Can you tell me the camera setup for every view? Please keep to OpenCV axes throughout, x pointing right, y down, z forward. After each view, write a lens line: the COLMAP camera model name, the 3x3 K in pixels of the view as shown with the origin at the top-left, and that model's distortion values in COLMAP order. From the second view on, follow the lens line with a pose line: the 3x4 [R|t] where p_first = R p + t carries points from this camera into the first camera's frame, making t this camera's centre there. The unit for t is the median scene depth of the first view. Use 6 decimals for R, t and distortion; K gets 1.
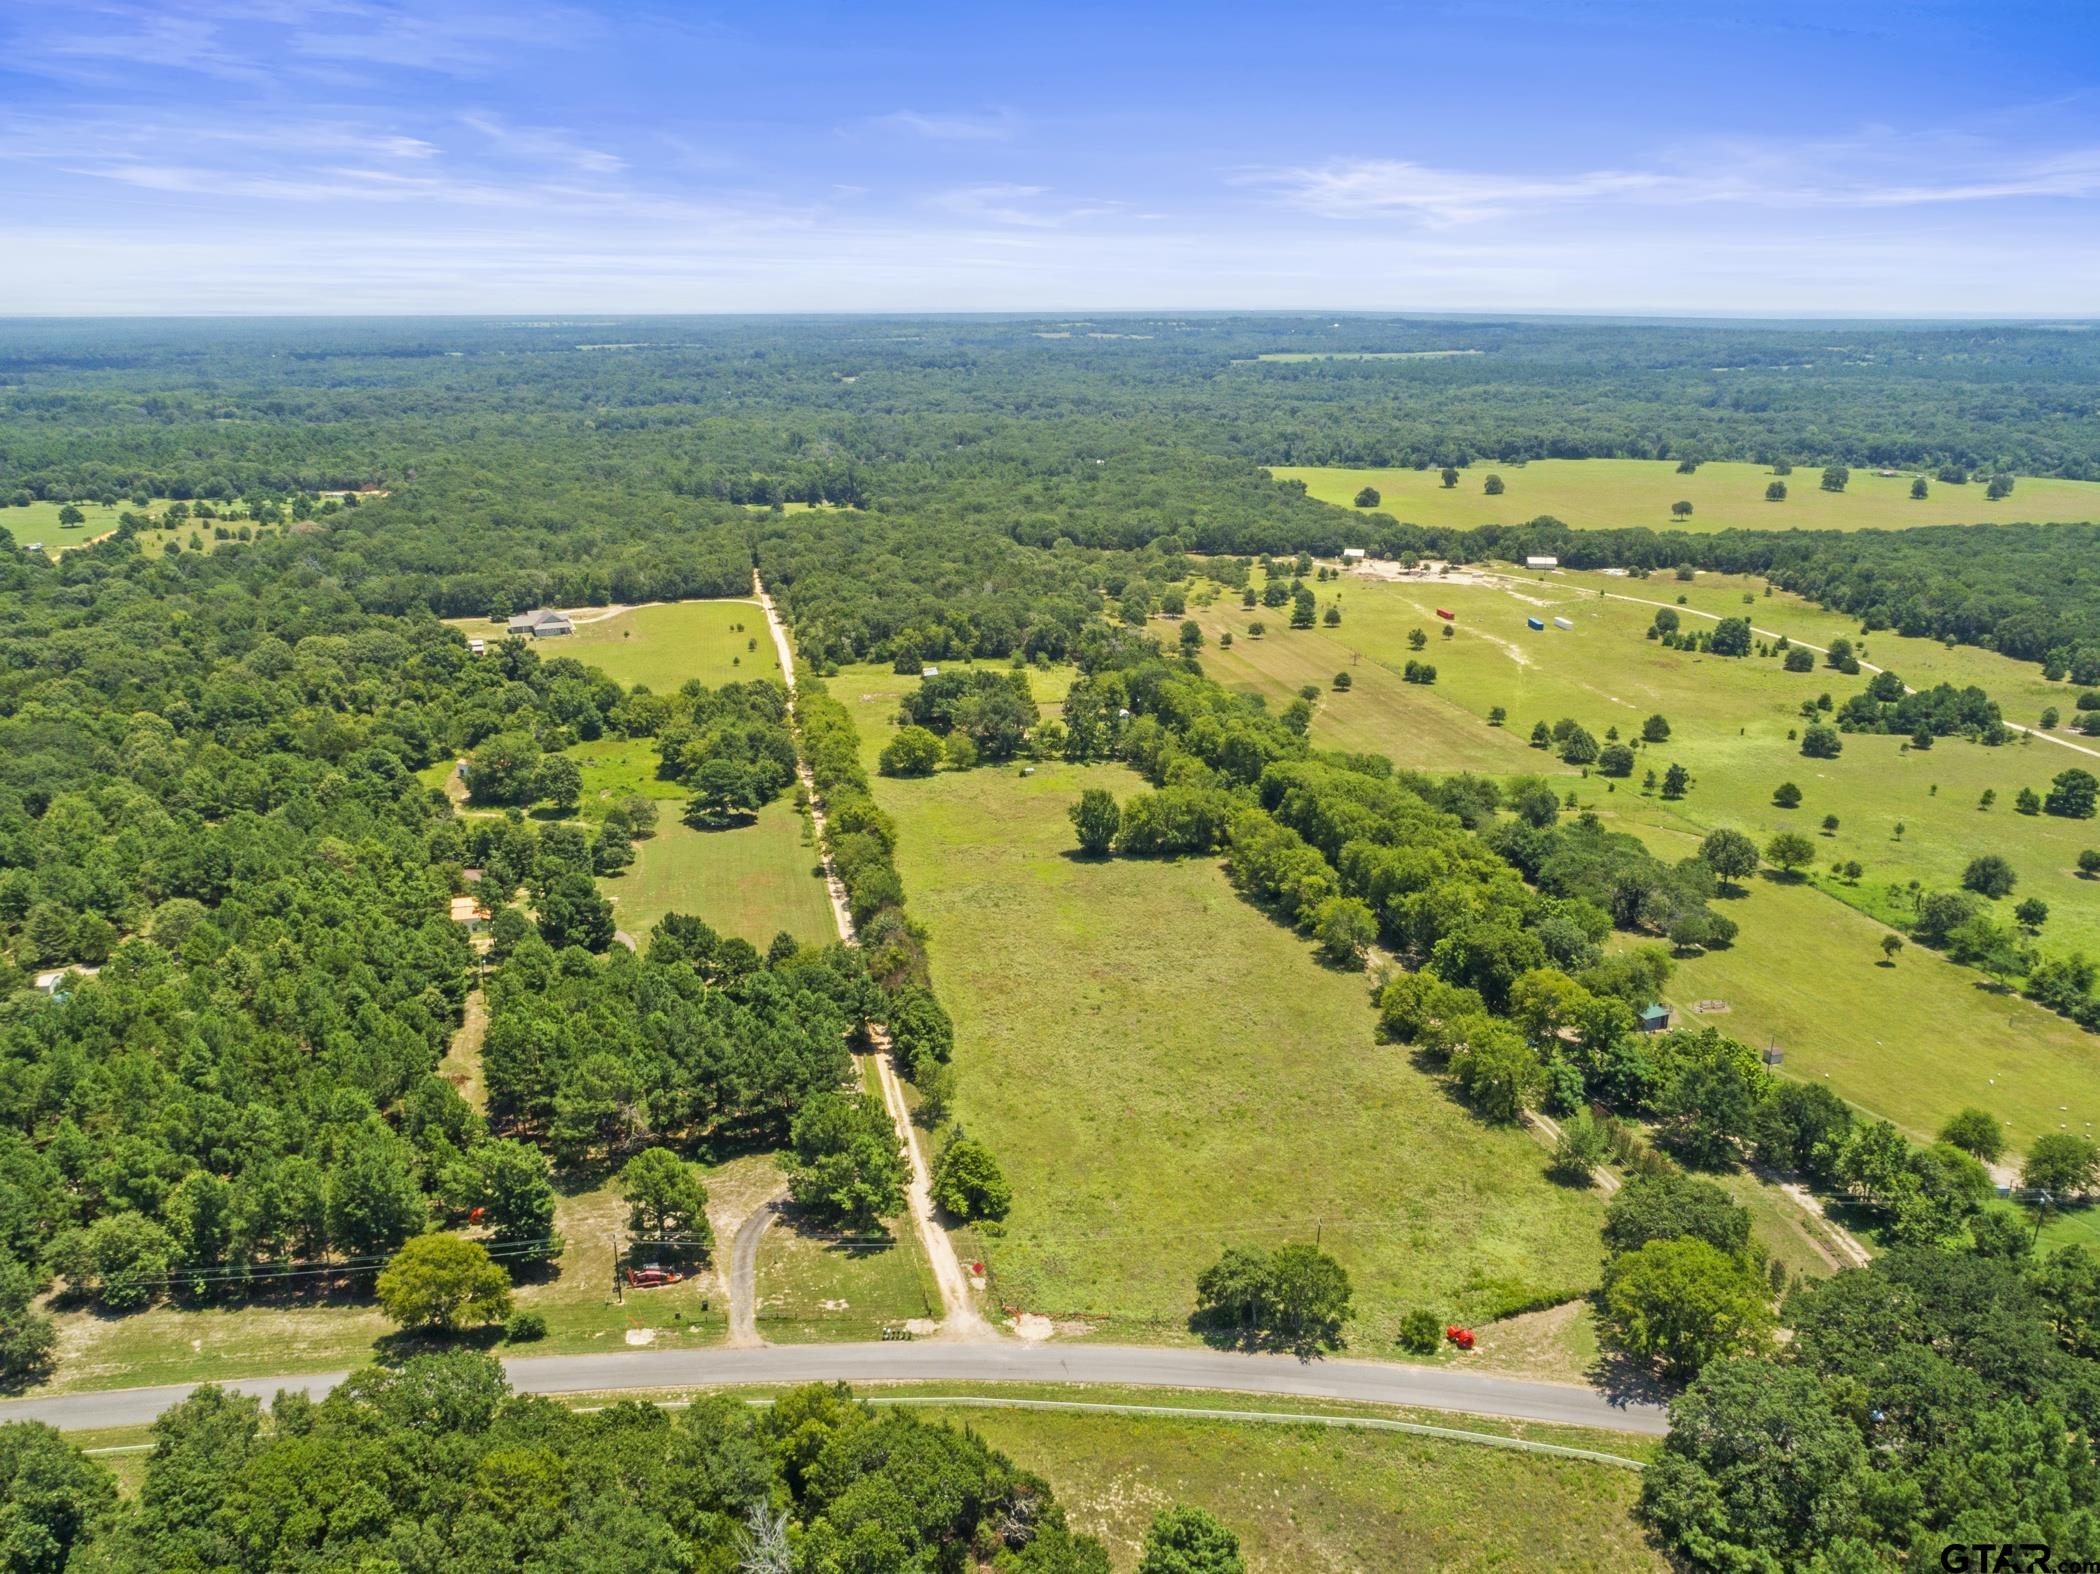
lens RADIAL K [[1586.4, 0, 1052.2], [0, 1586.4, 775.4], [0, 0, 1]] dist [-0.024283, 0.006809]
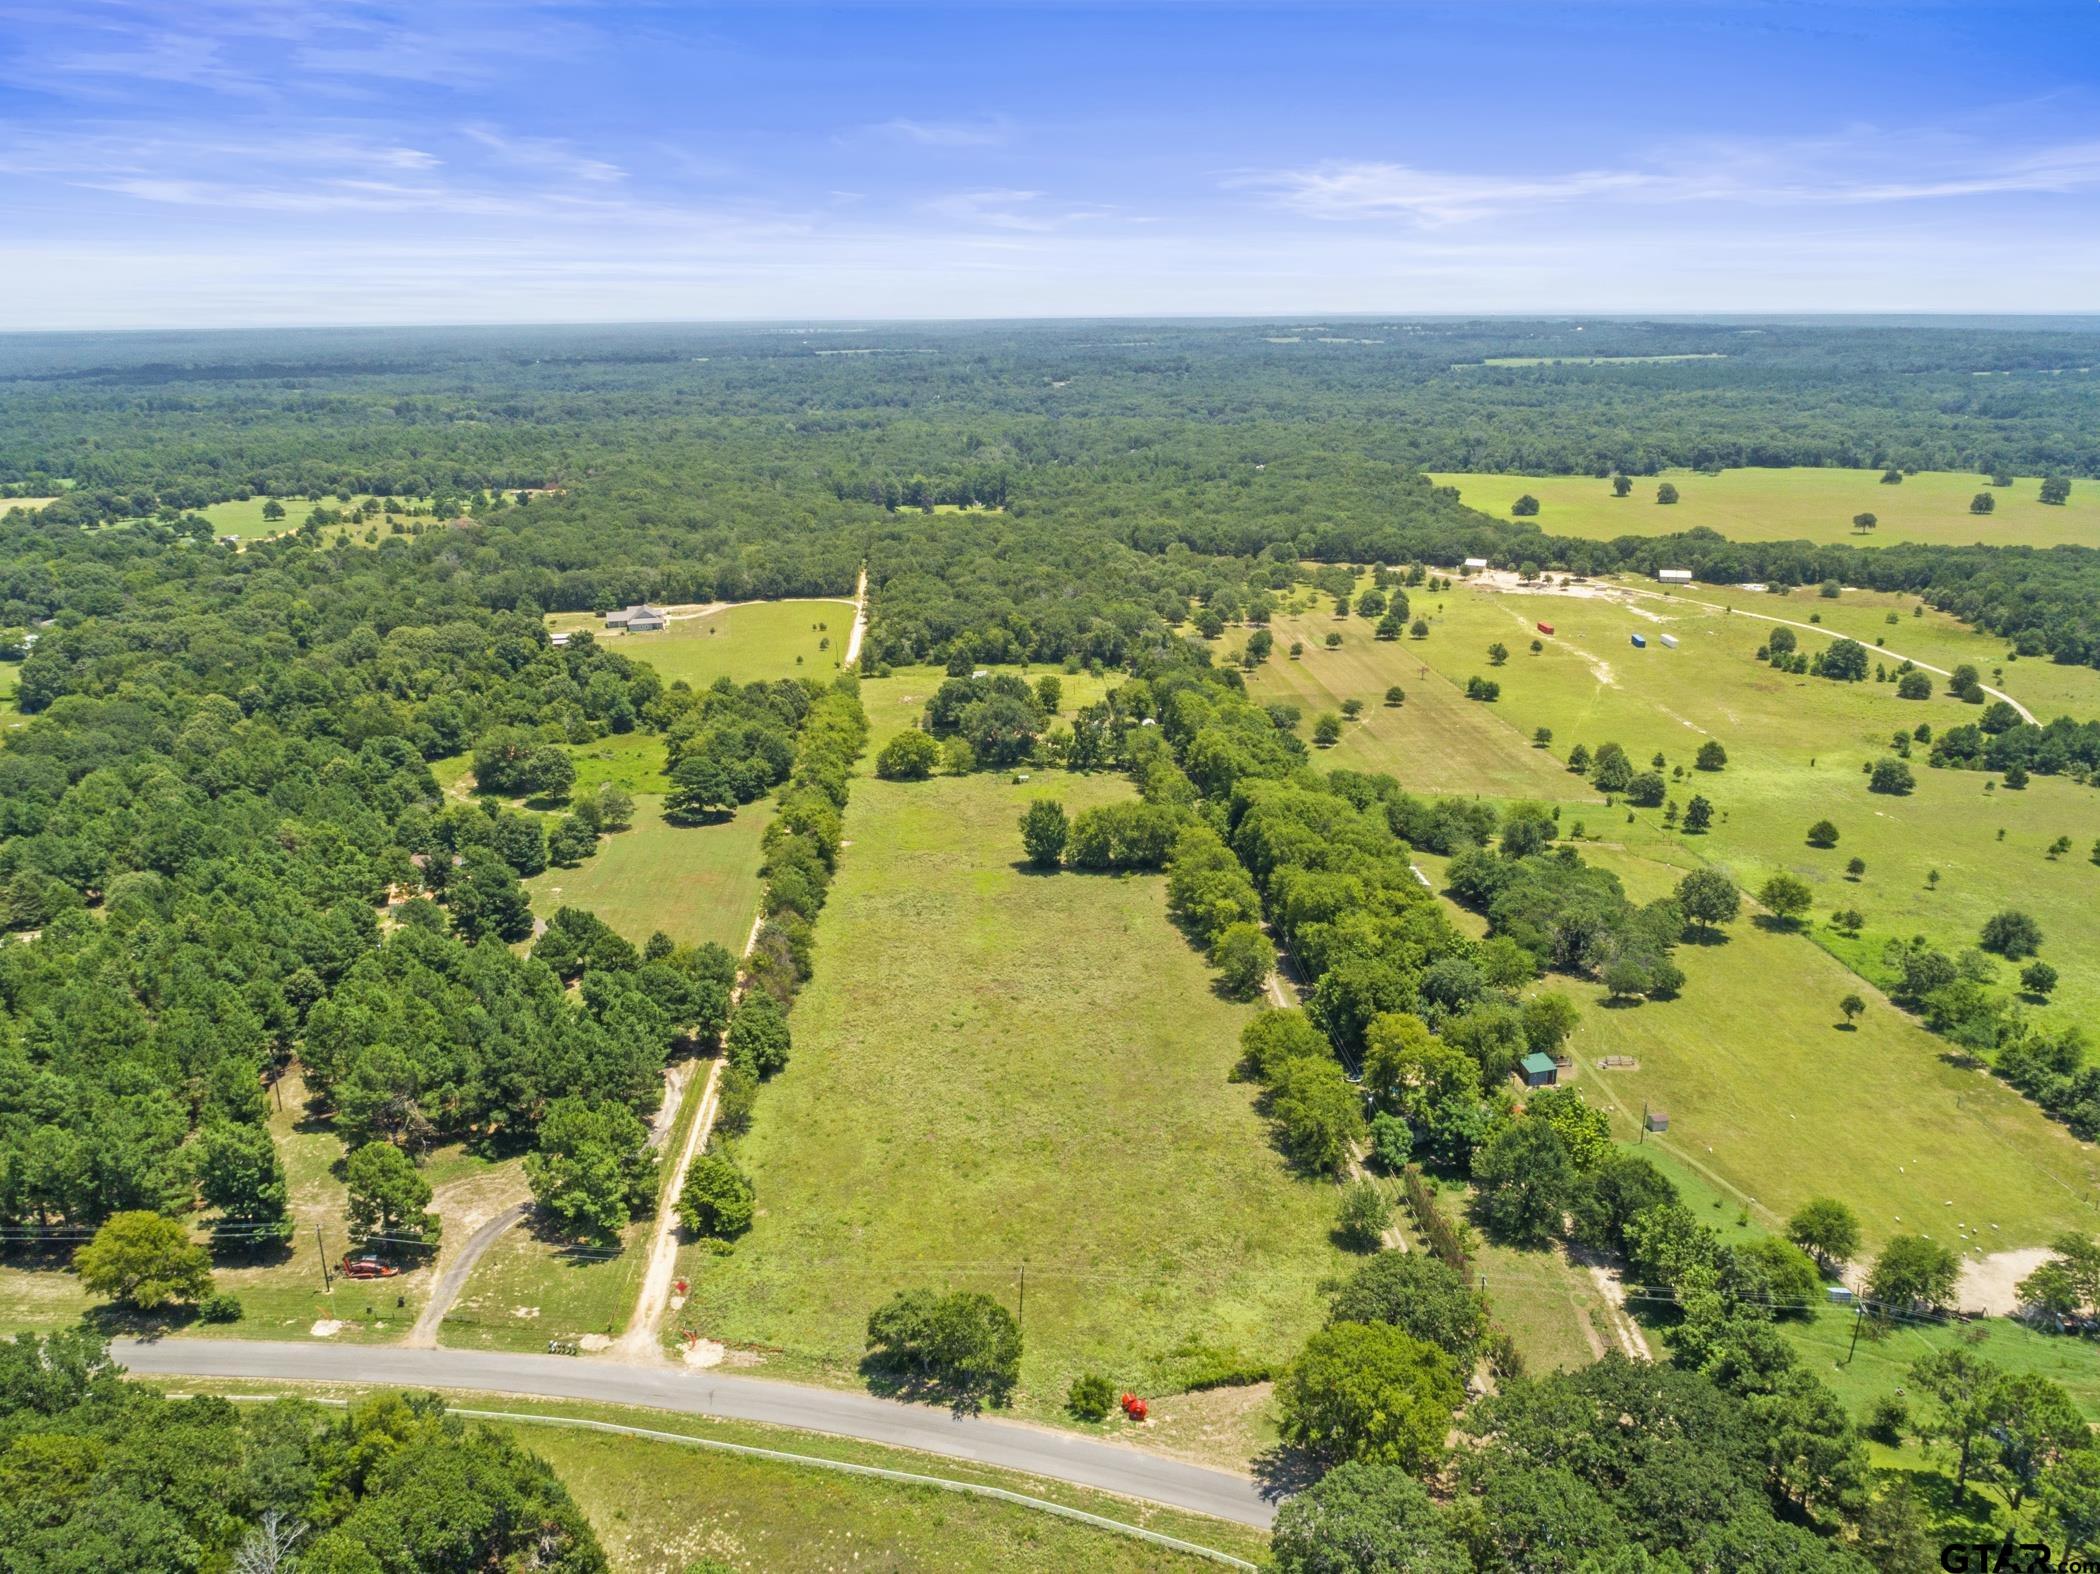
lens RADIAL K [[1568.1, 0, 1050.0], [0, 1568.1, 787.0], [0, 0, 1]] dist [-0.026720, 0.012078]
pose [[0.988634, 0.035926, -0.145989, 0.161198], [-0.034944, 0.999346, 0.009285, -0.007927], [0.146227, -0.004078, 0.989243, 0.040594]]
